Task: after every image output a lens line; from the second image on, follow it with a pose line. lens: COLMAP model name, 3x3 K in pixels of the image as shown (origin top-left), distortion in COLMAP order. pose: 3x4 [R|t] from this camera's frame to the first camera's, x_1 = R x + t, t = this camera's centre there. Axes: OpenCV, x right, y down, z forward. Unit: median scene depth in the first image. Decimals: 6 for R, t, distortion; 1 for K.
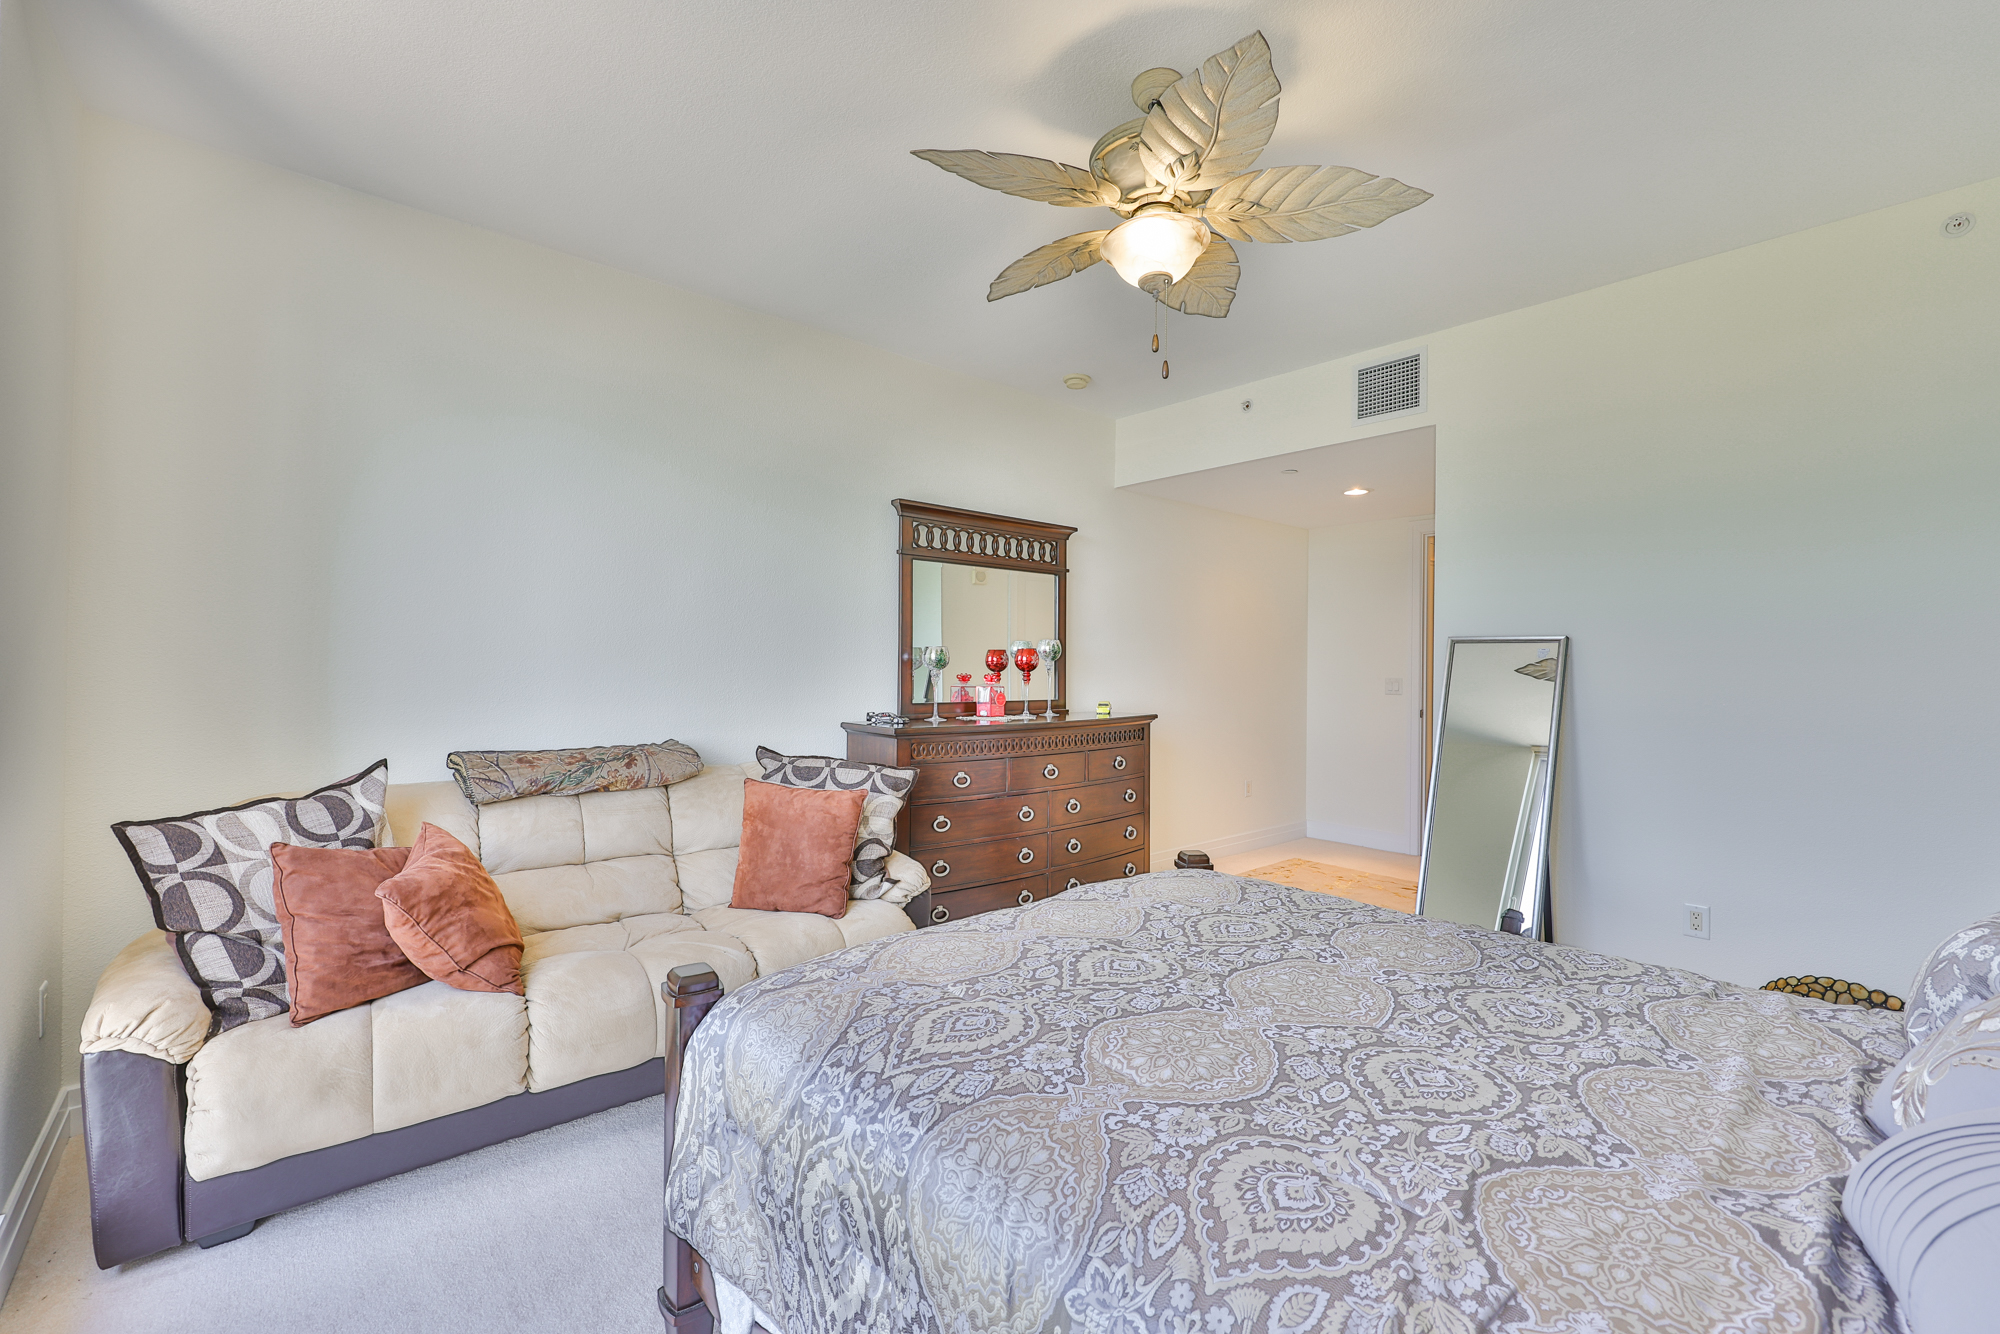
lens RADIAL K [[850.8, 0, 1010.4], [0, 850.8, 669.8], [0, 0, 1]] dist [-0.005685, 0.001324]
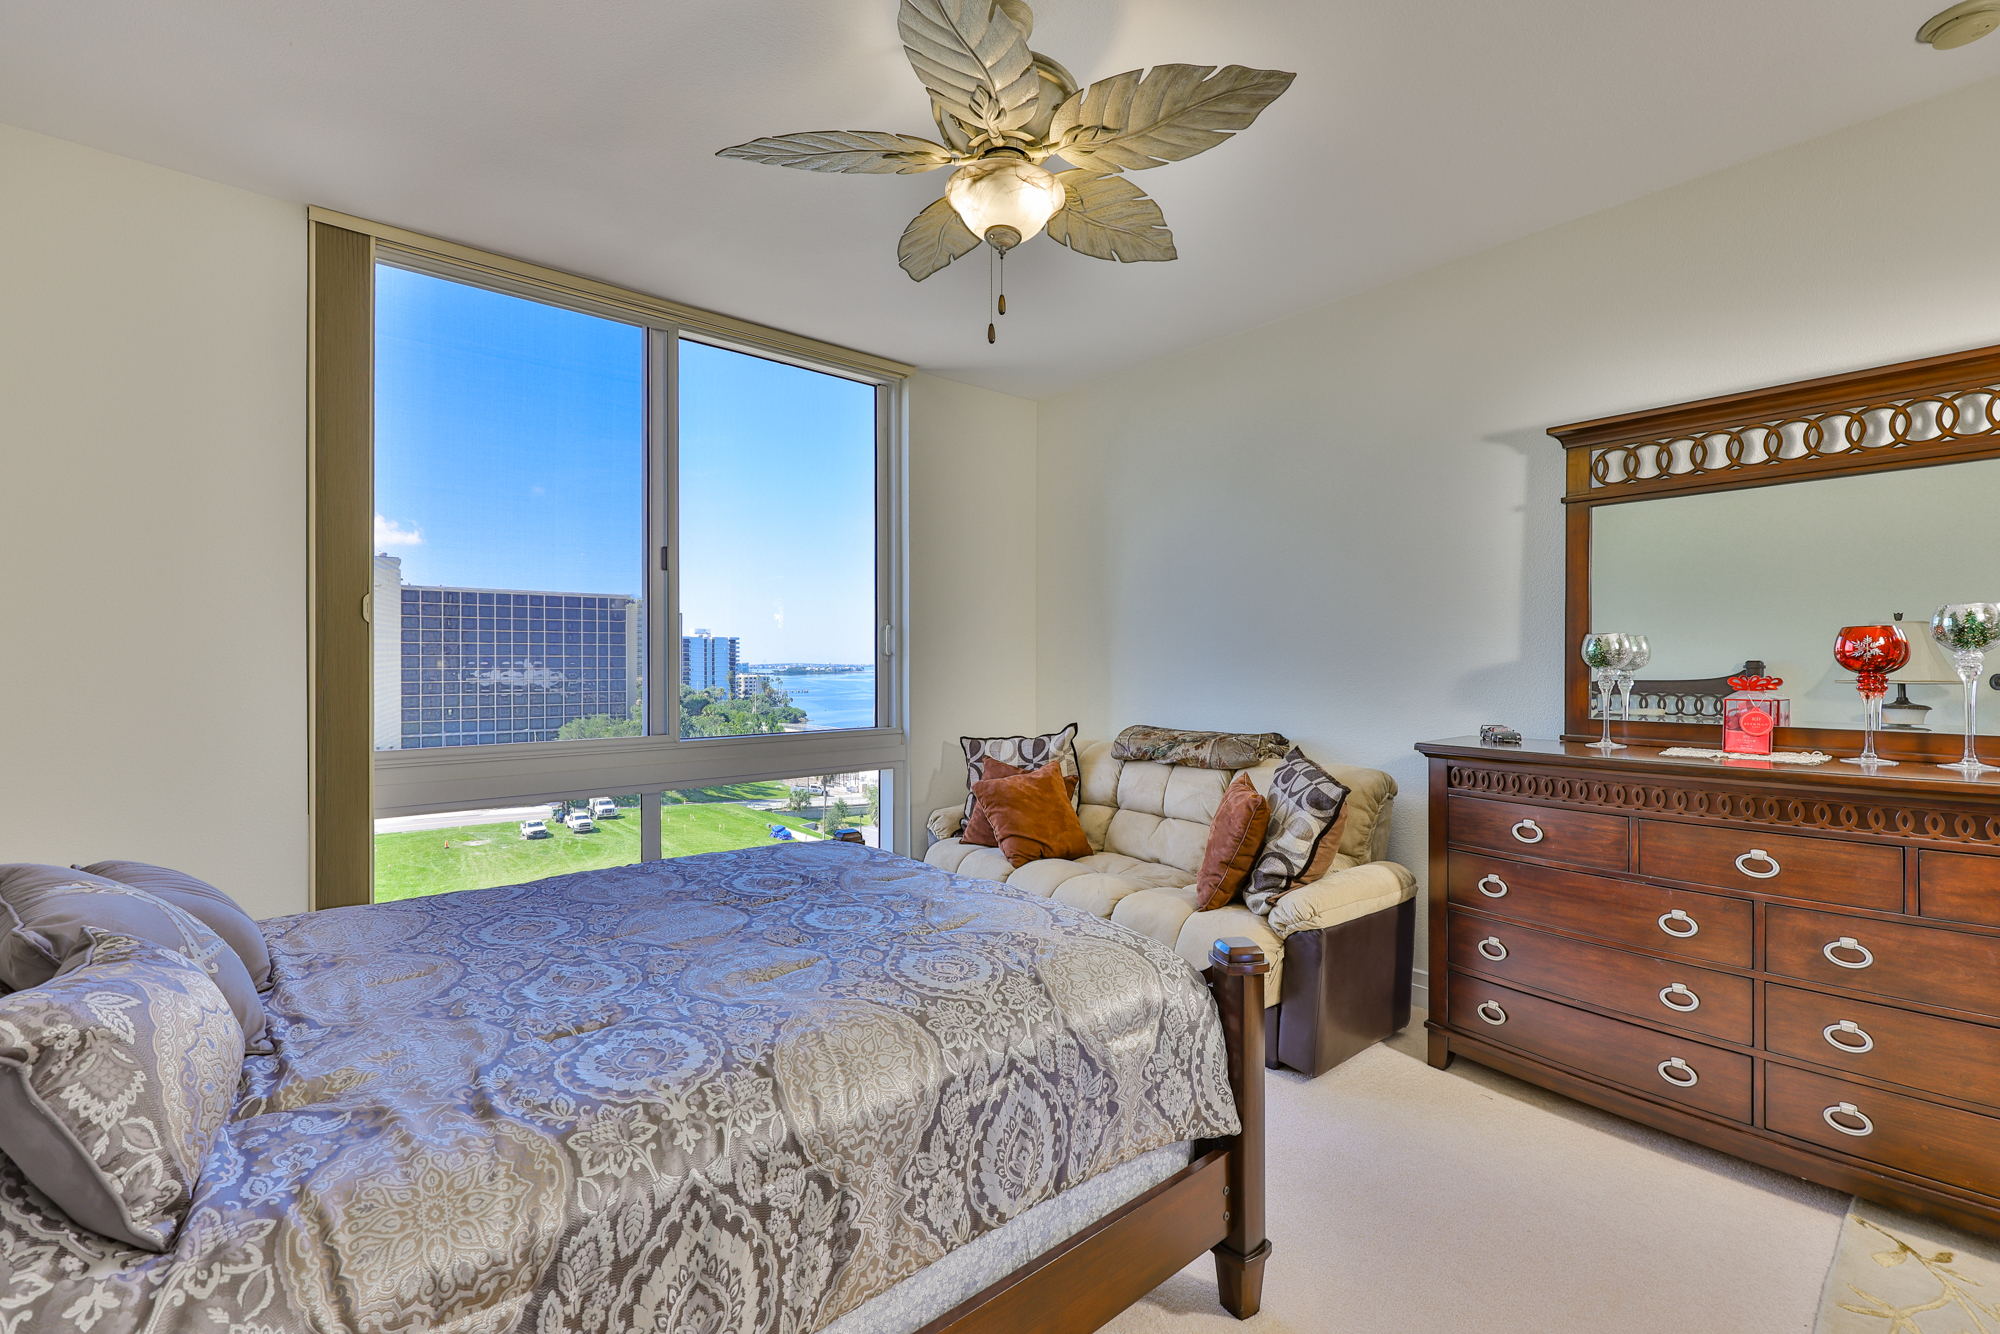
lens RADIAL K [[850.8, 0, 1010.1], [0, 850.8, 666.2], [0, 0, 1]] dist [-0.005685, 0.001324]
pose [[-0.024827, -0.008705, -0.999654, 1.074586], [-0.003617, 0.999956, -0.008617, 0.009431], [0.999685, 0.003402, -0.024857, 1.036799]]
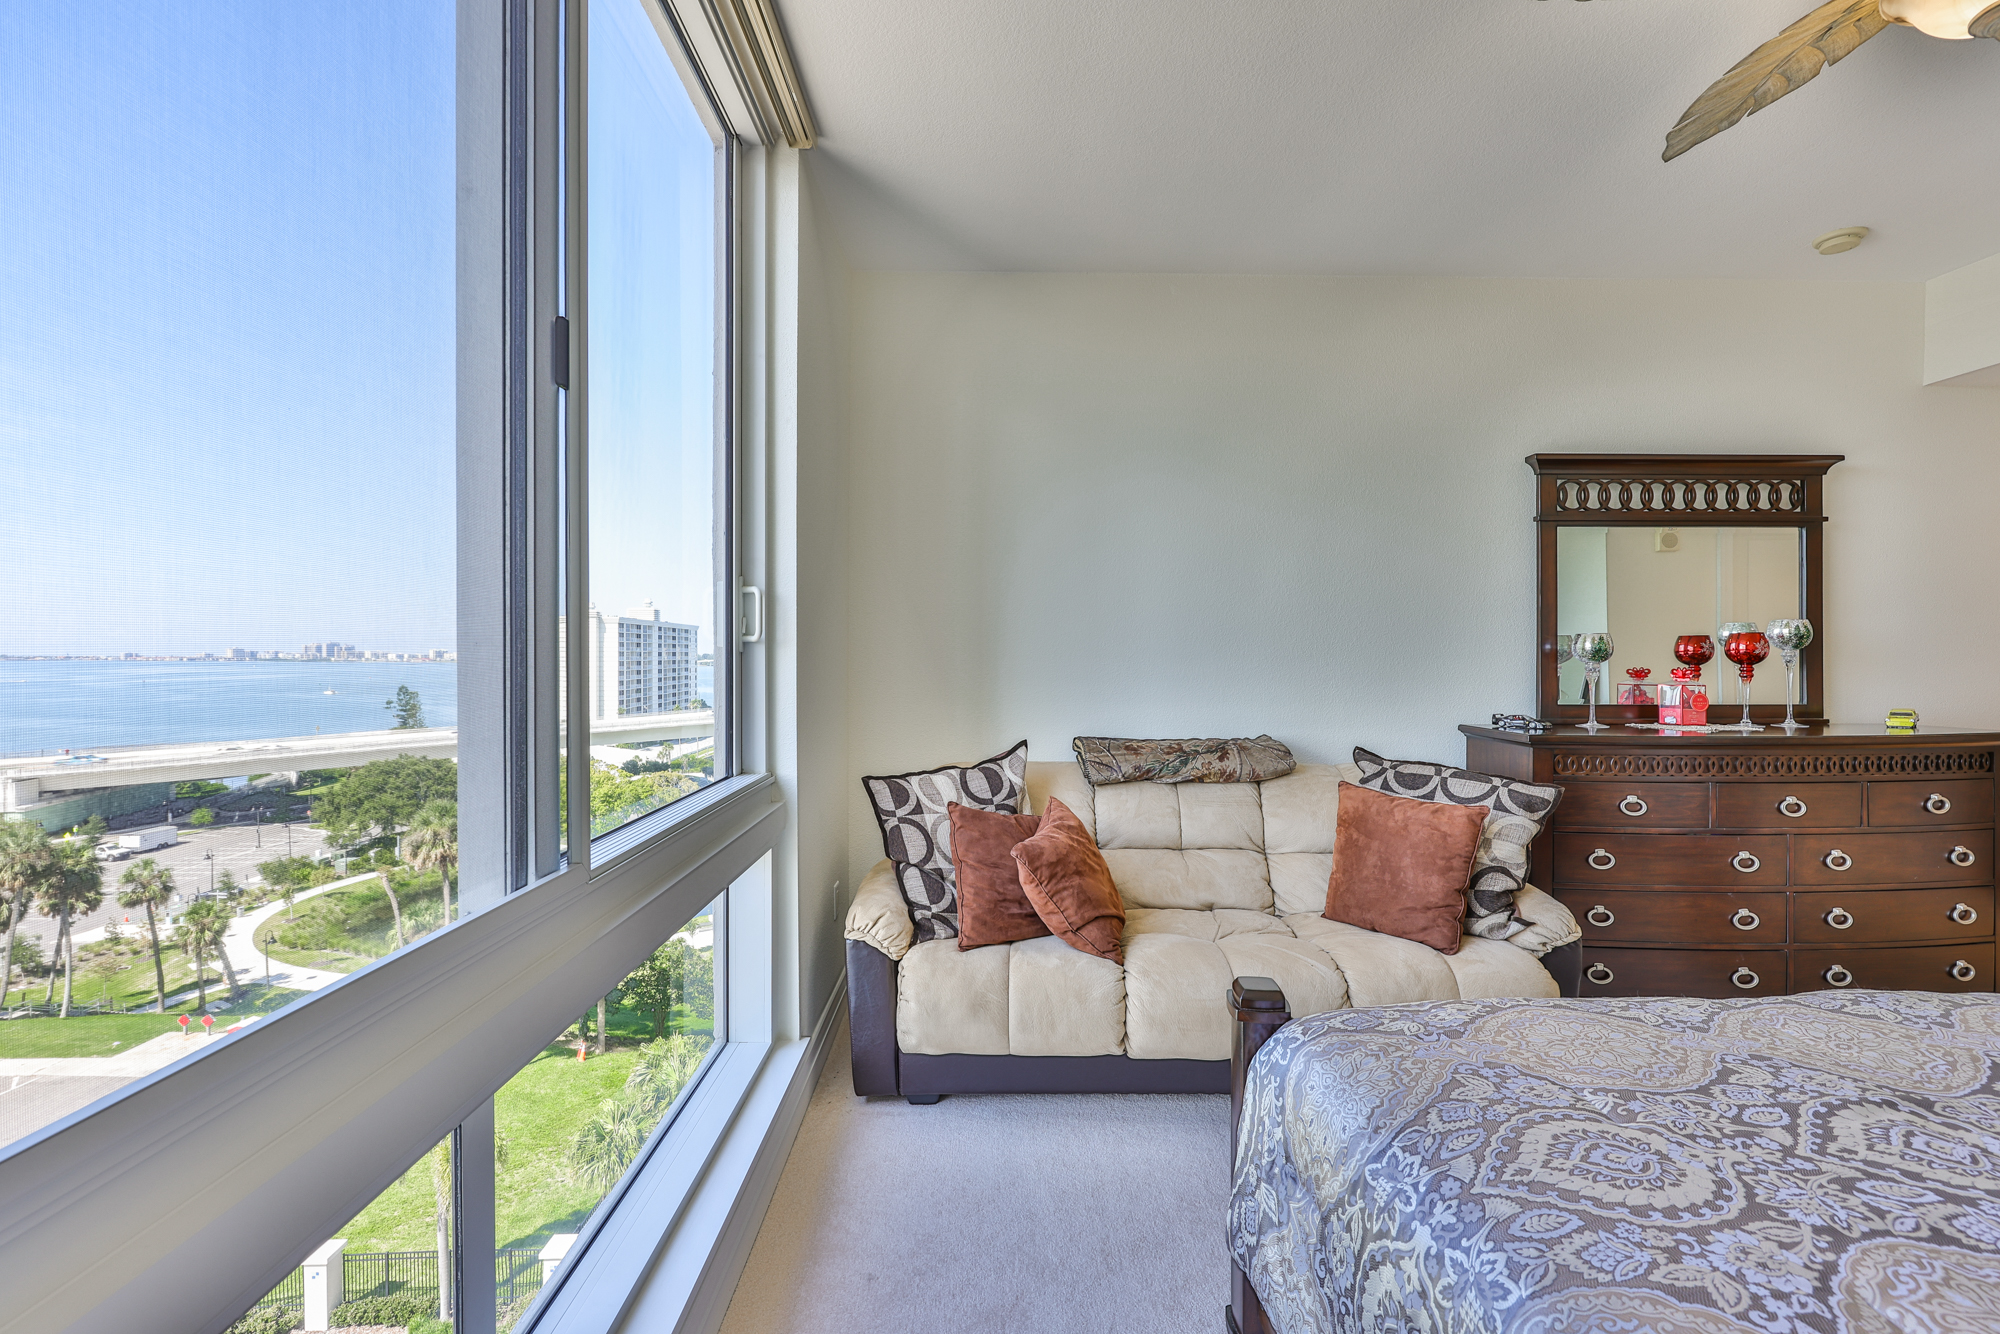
lens RADIAL K [[850.8, 0, 994.0], [0, 850.8, 663.5], [0, 0, 1]] dist [-0.005685, 0.001324]
pose [[0.755560, -0.005278, -0.655058, 0.015820], [0.004388, 0.999986, -0.002996, 0.001059], [0.655065, -0.000611, 0.755573, 0.075087]]
